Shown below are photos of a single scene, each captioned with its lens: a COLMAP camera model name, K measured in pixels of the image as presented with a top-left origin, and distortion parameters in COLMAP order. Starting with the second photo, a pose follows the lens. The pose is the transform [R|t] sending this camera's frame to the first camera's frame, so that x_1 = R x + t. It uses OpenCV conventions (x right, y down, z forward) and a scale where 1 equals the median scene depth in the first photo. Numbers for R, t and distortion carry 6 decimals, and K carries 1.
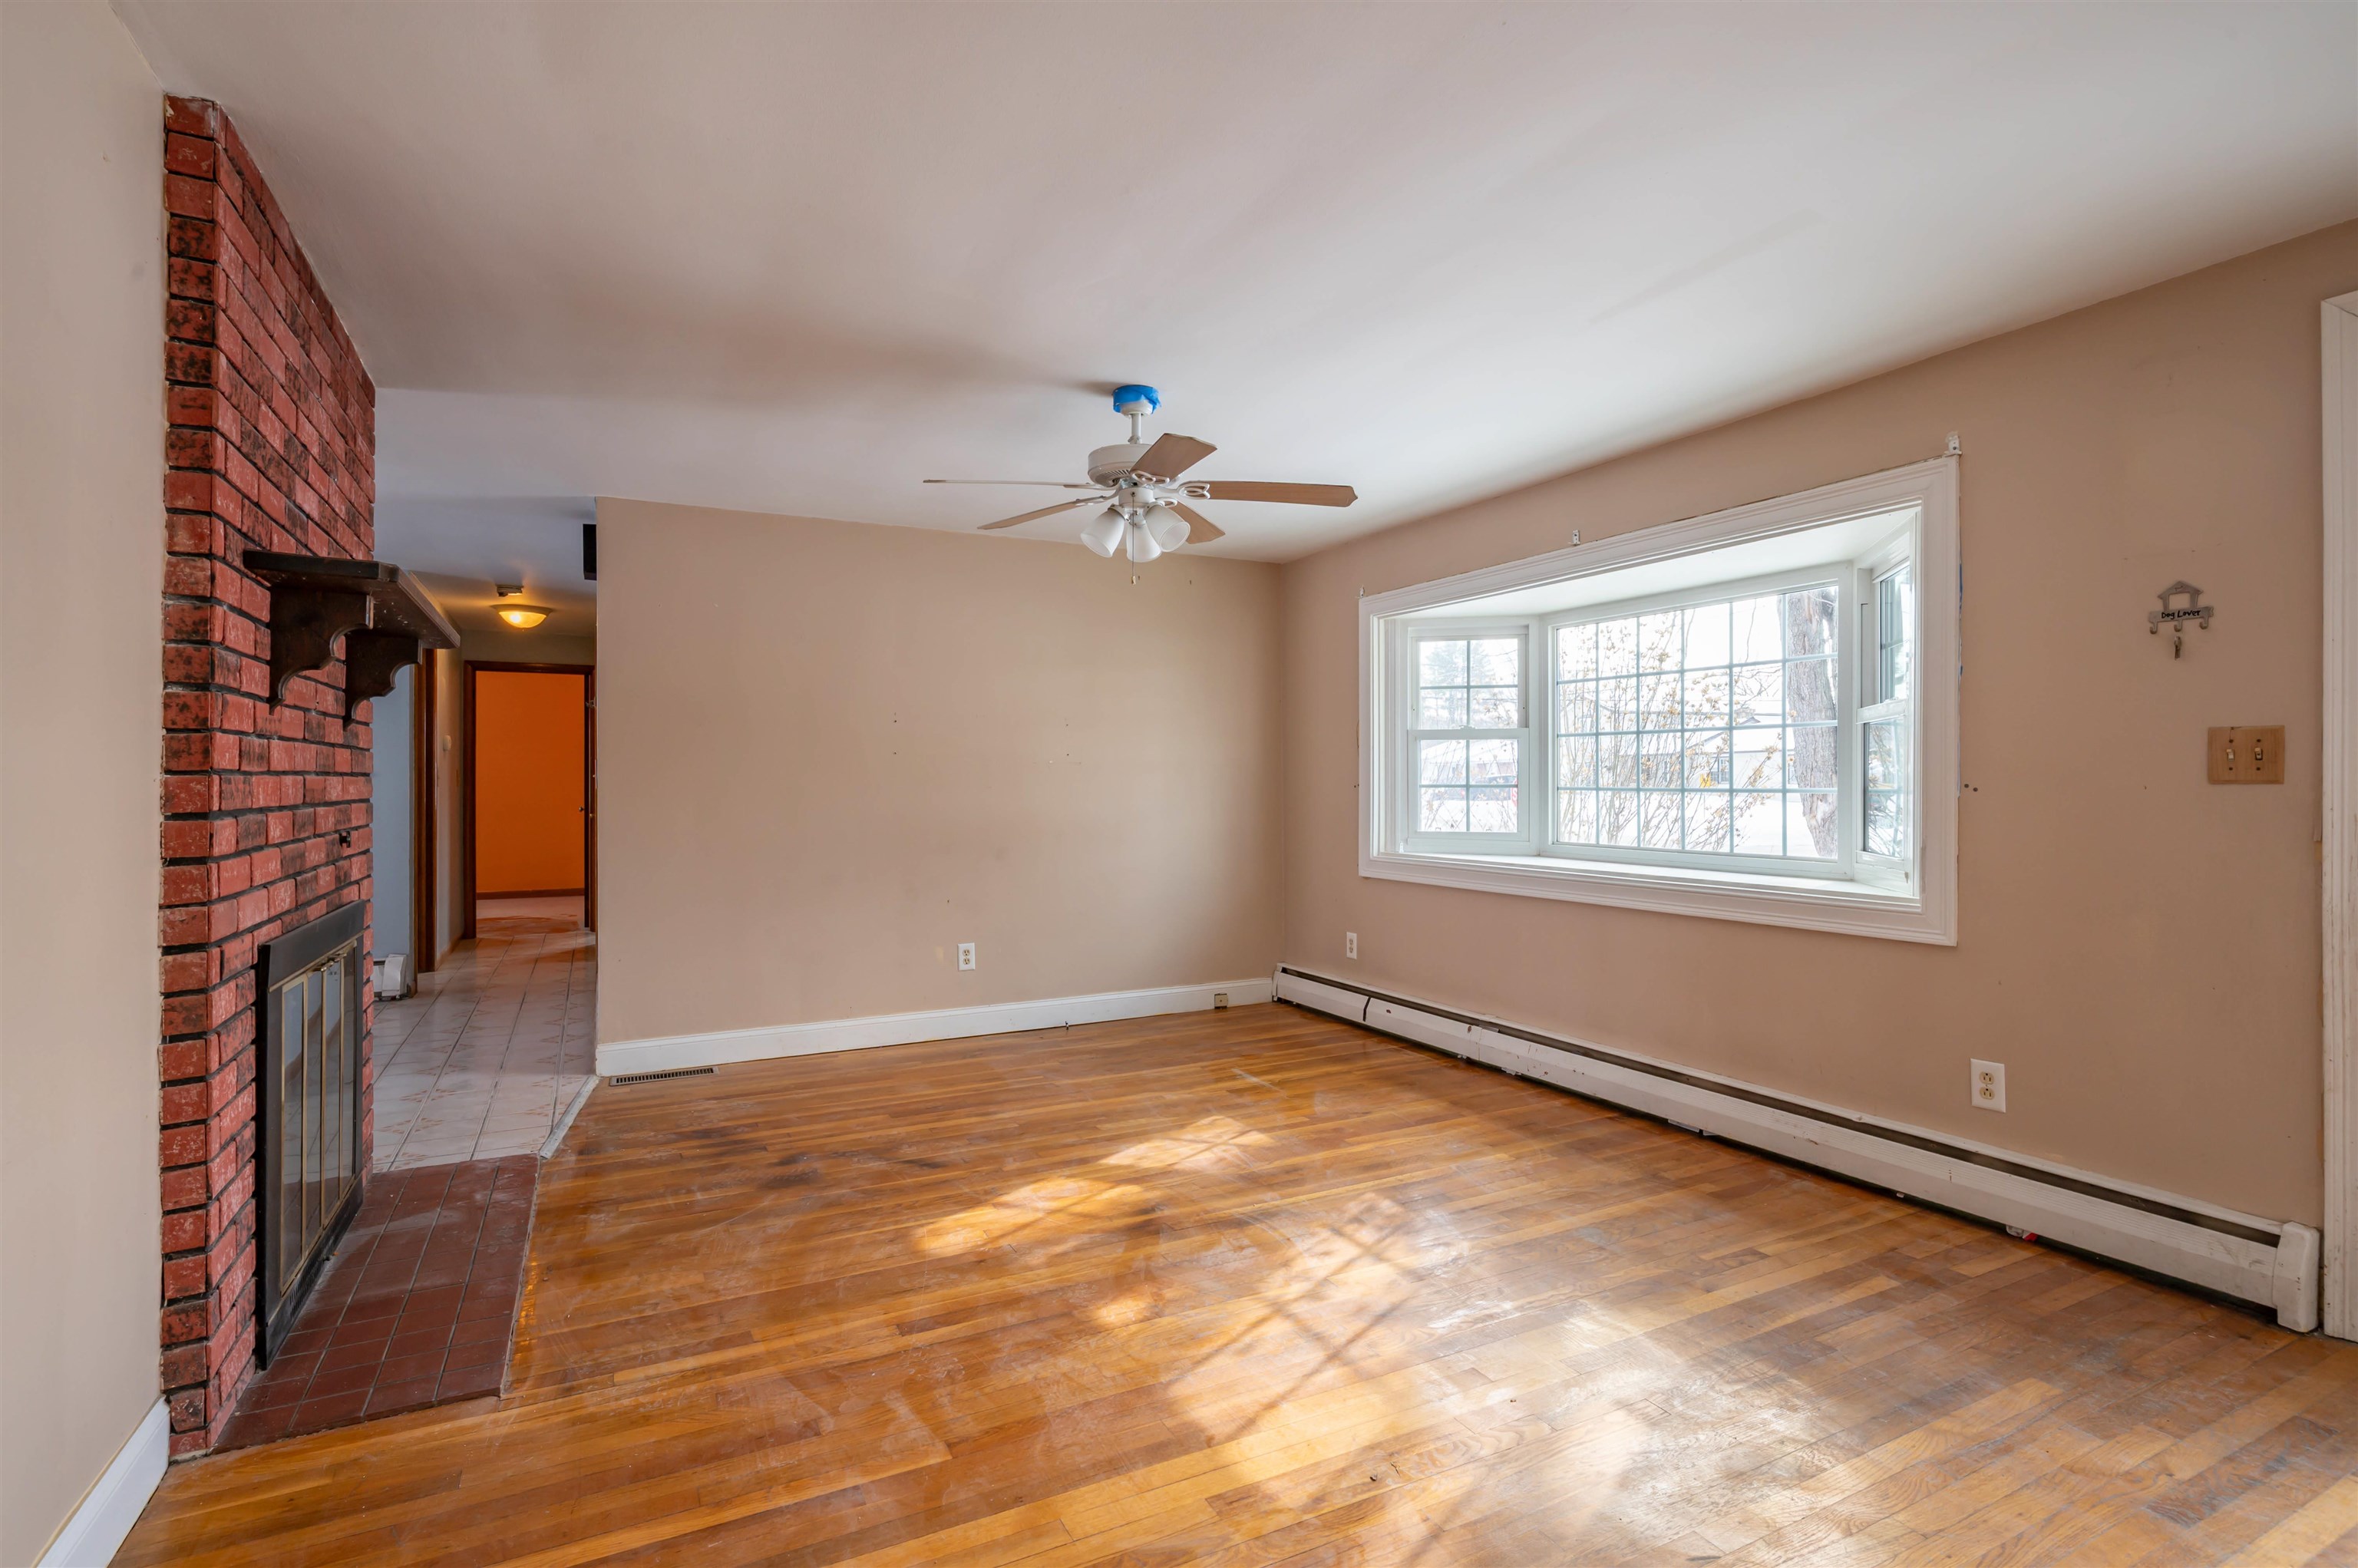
lens RADIAL K [[1141.2, 0, 1224.1], [0, 1141.2, 786.1], [0, 0, 1]] dist [-0.006480, 0.004148]
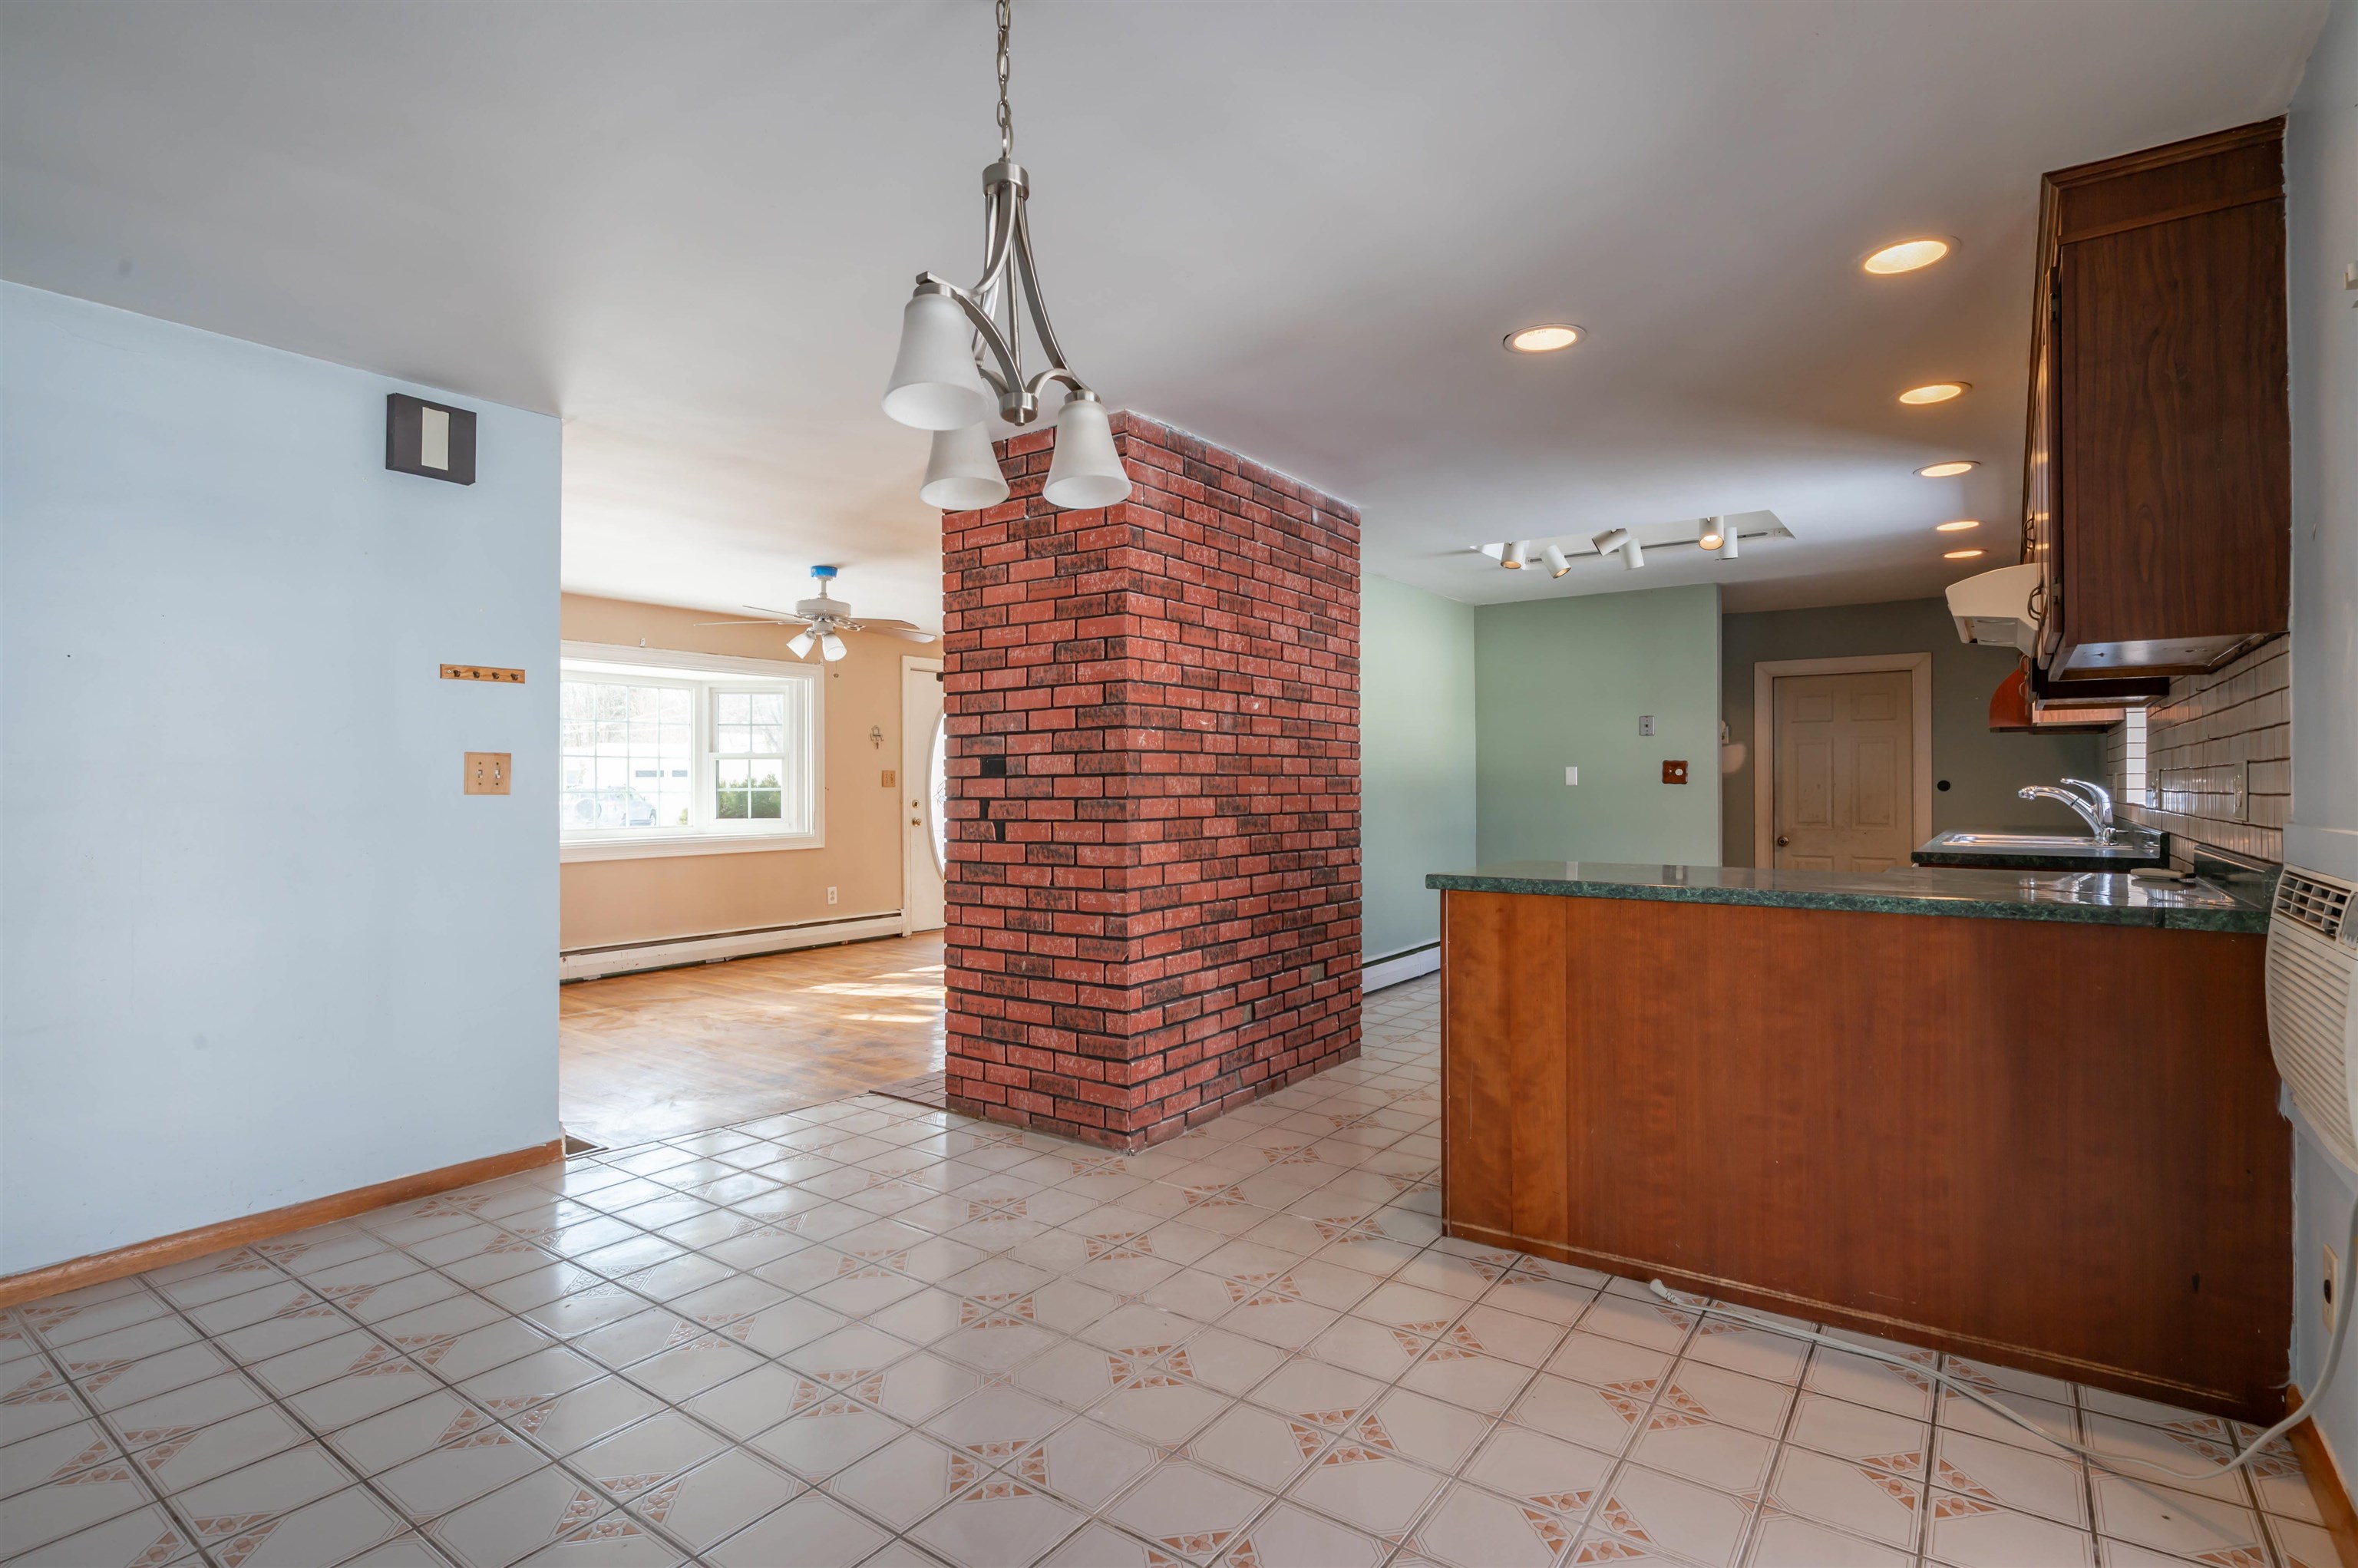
lens RADIAL K [[1141.2, 0, 1177.0], [0, 1141.2, 779.1], [0, 0, 1]] dist [-0.006480, 0.004148]
pose [[-0.430289, 0.006582, 0.902667, -2.035081], [0.006693, 0.999969, -0.004101, -0.003412], [-0.902667, 0.004277, -0.430320, 1.329608]]
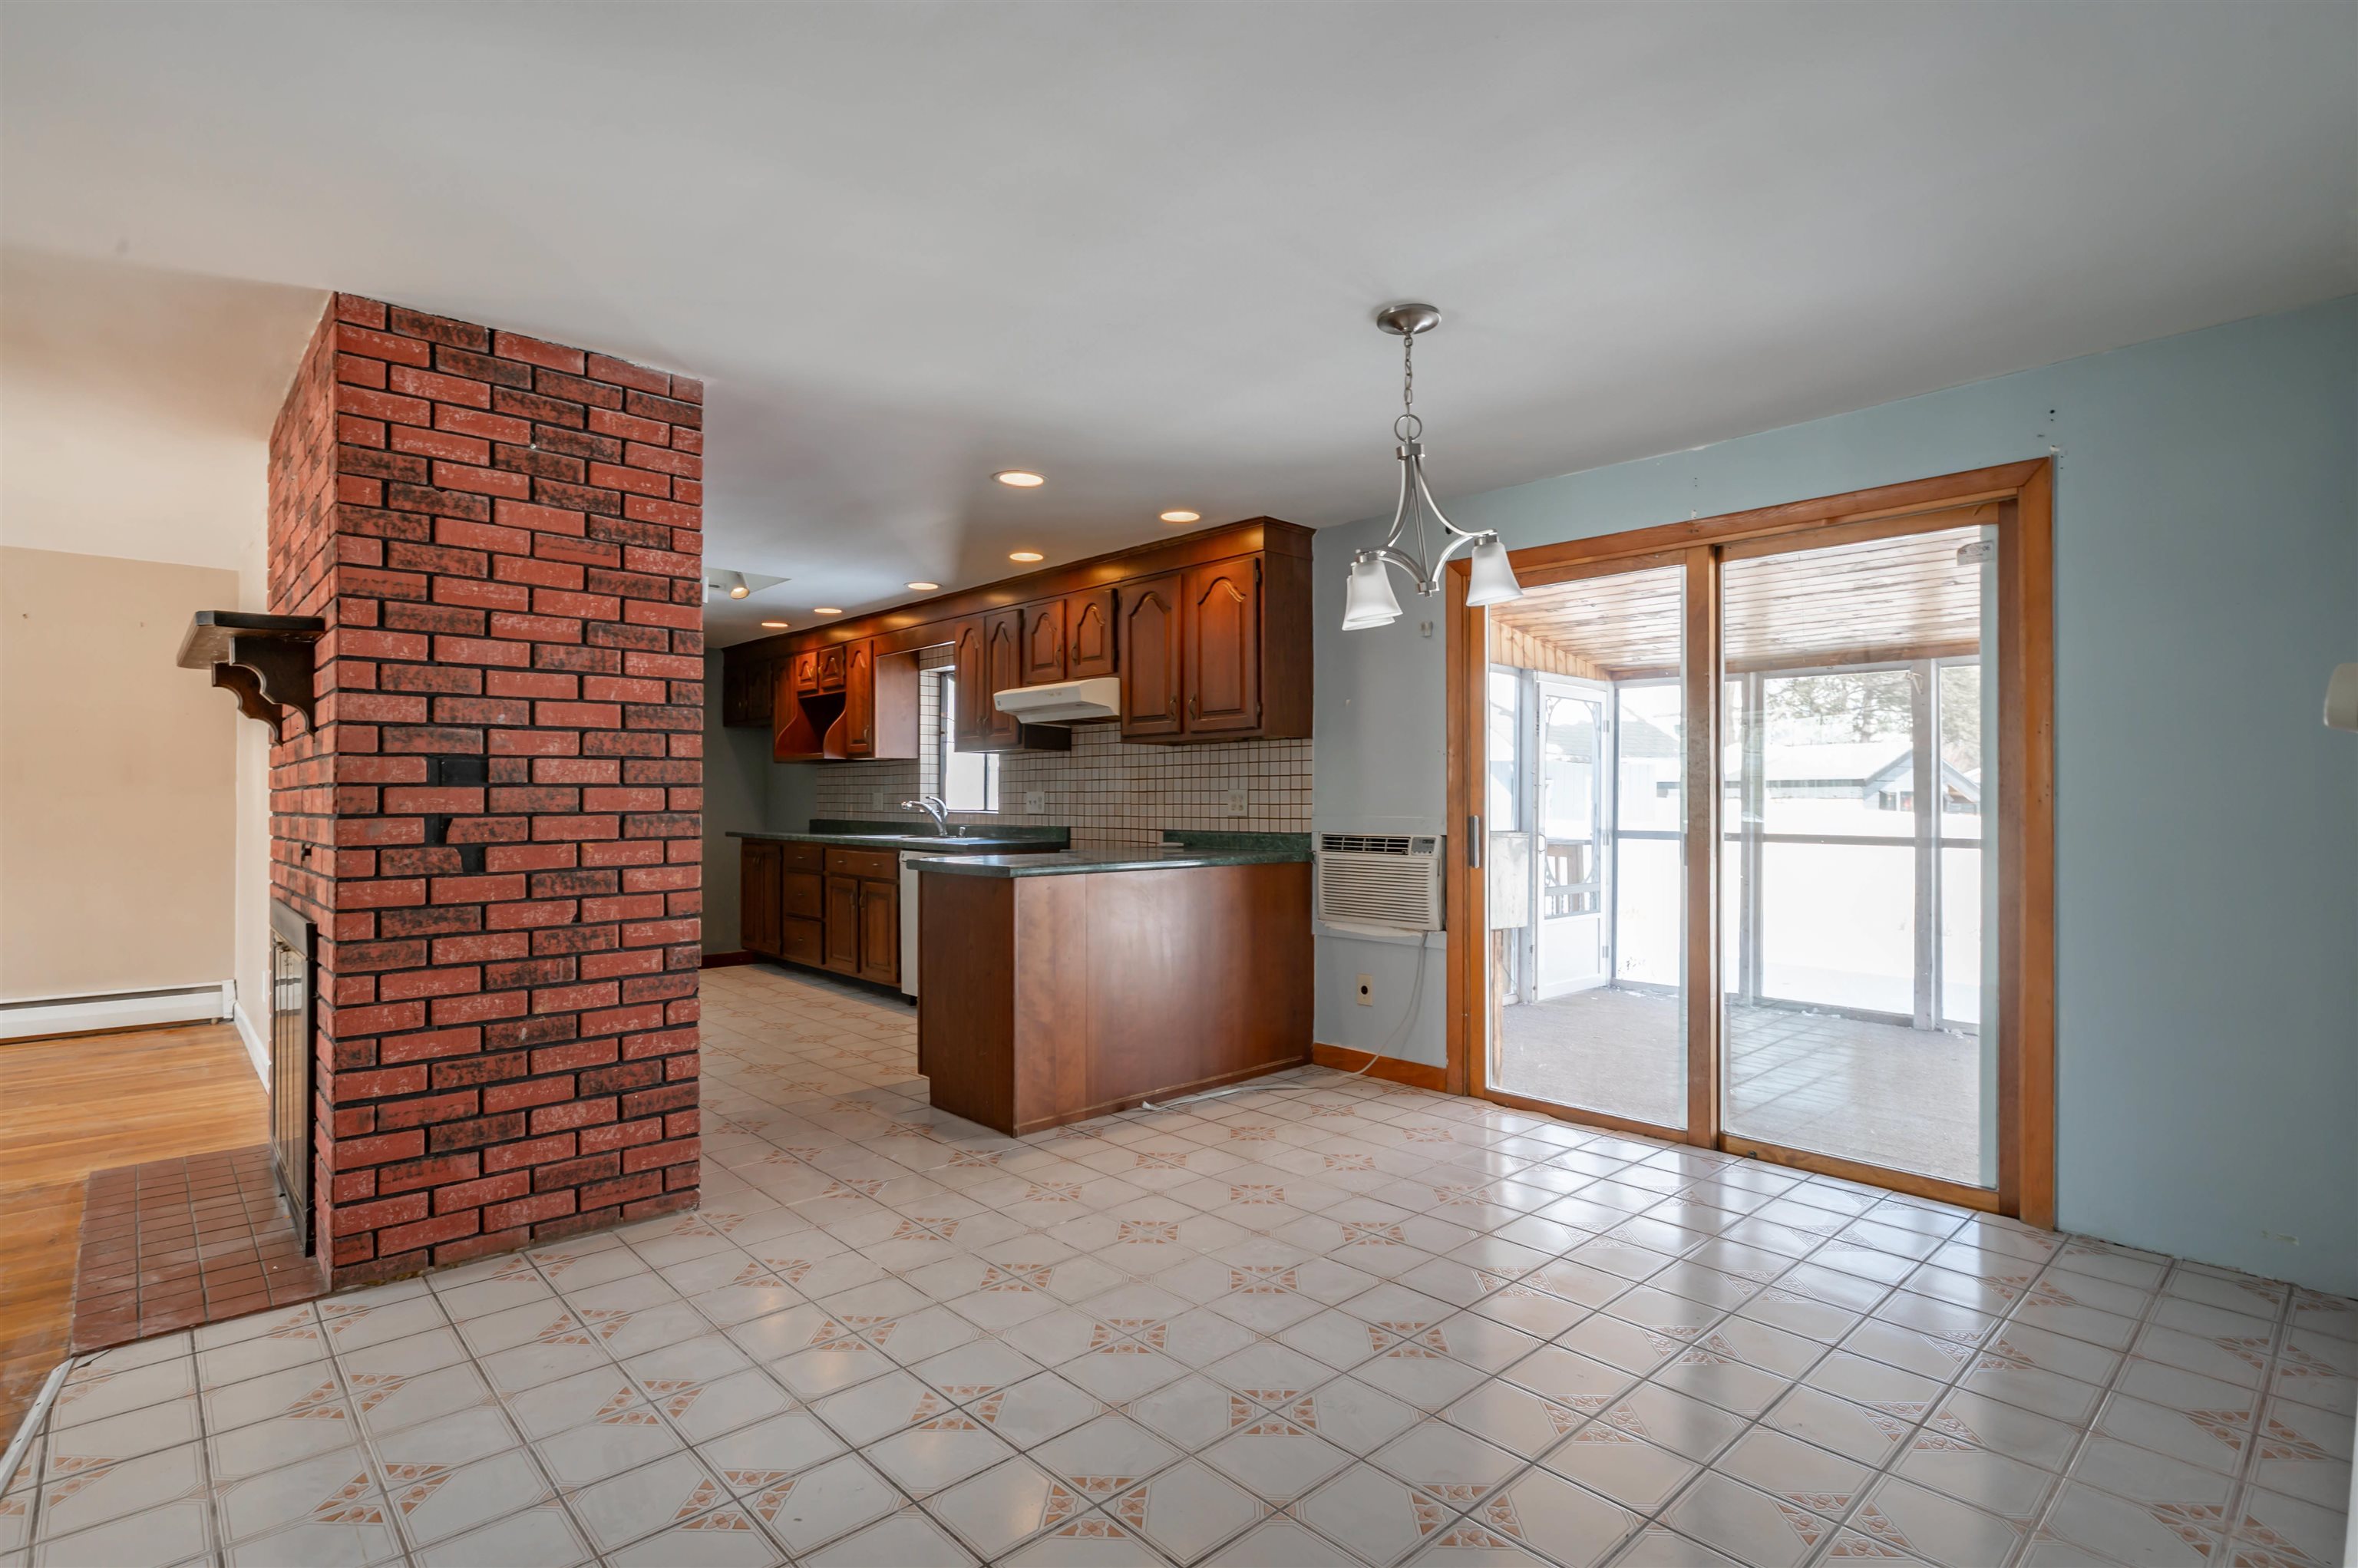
lens RADIAL K [[1141.2, 0, 1214.9], [0, 1141.2, 790.2], [0, 0, 1]] dist [-0.006480, 0.004148]
pose [[-0.965941, -0.002271, -0.258752, -1.172153], [-0.001052, 0.999988, -0.004847, -0.004423], [0.258760, -0.004410, -0.965932, 1.989095]]
